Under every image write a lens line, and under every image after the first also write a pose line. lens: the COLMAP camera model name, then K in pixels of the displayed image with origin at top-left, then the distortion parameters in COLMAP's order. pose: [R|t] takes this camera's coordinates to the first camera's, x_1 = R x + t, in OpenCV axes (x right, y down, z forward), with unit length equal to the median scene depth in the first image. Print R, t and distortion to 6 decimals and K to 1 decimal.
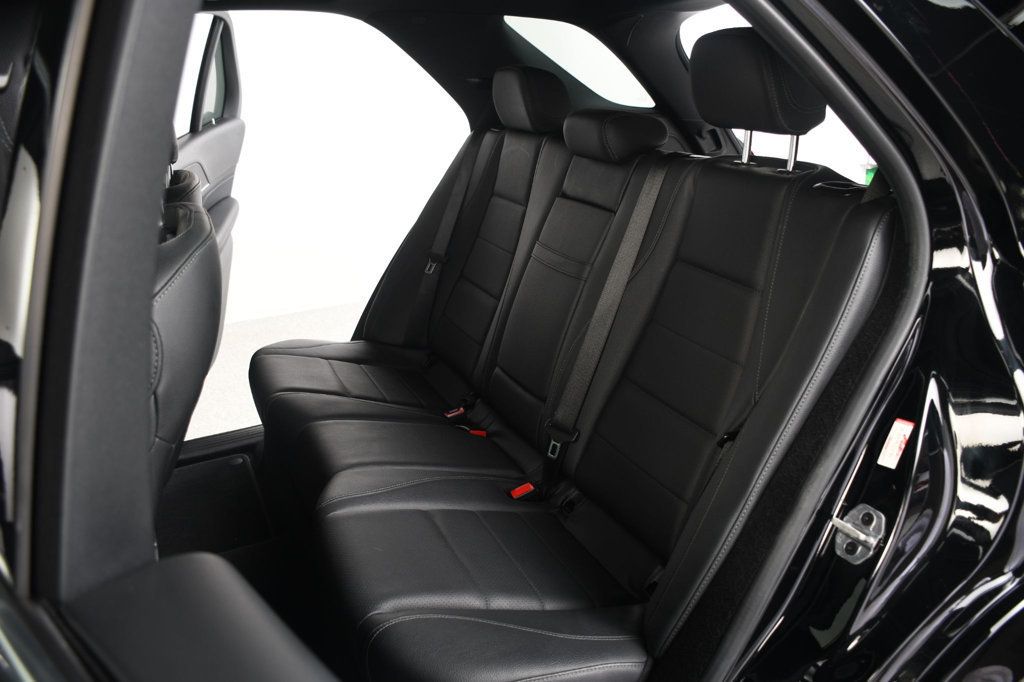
lens RADIAL K [[792.1, 0, 512.0], [0, 792.1, 341.0], [0, 0, 1]] dist [-0.140754, 0.073012]
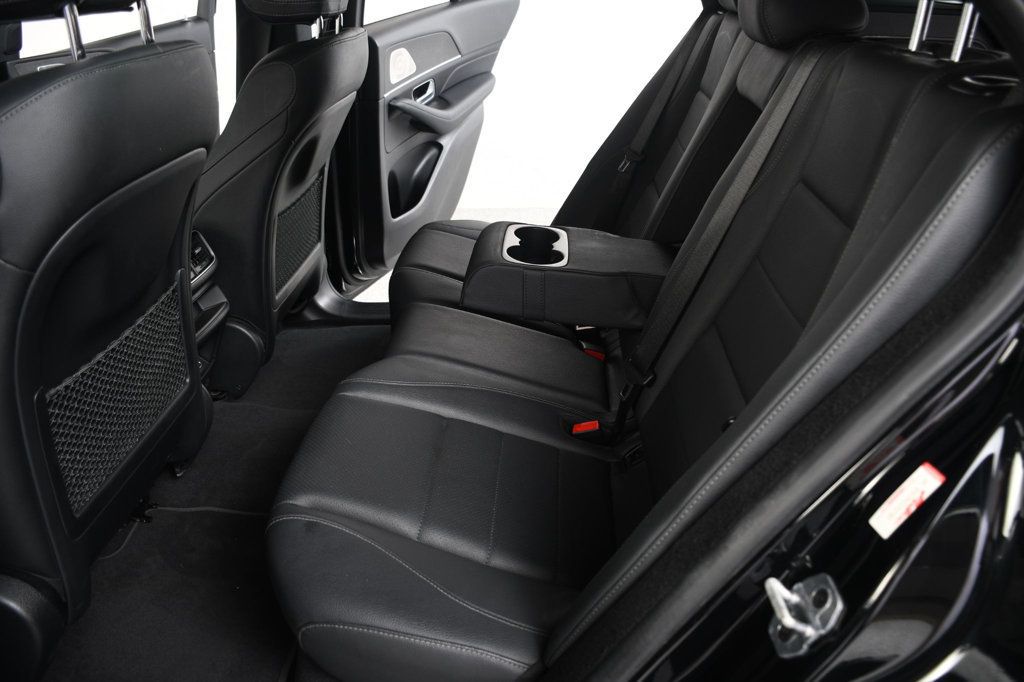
lens RADIAL K [[792.1, 0, 512.0], [0, 792.1, 341.0], [0, 0, 1]] dist [-0.140754, 0.073012]
pose [[0.883503, 0.222099, -0.412424, 0.323911], [-0.174242, 0.973093, 0.150766, -0.019199], [0.434812, -0.061340, 0.898430, 0.237121]]
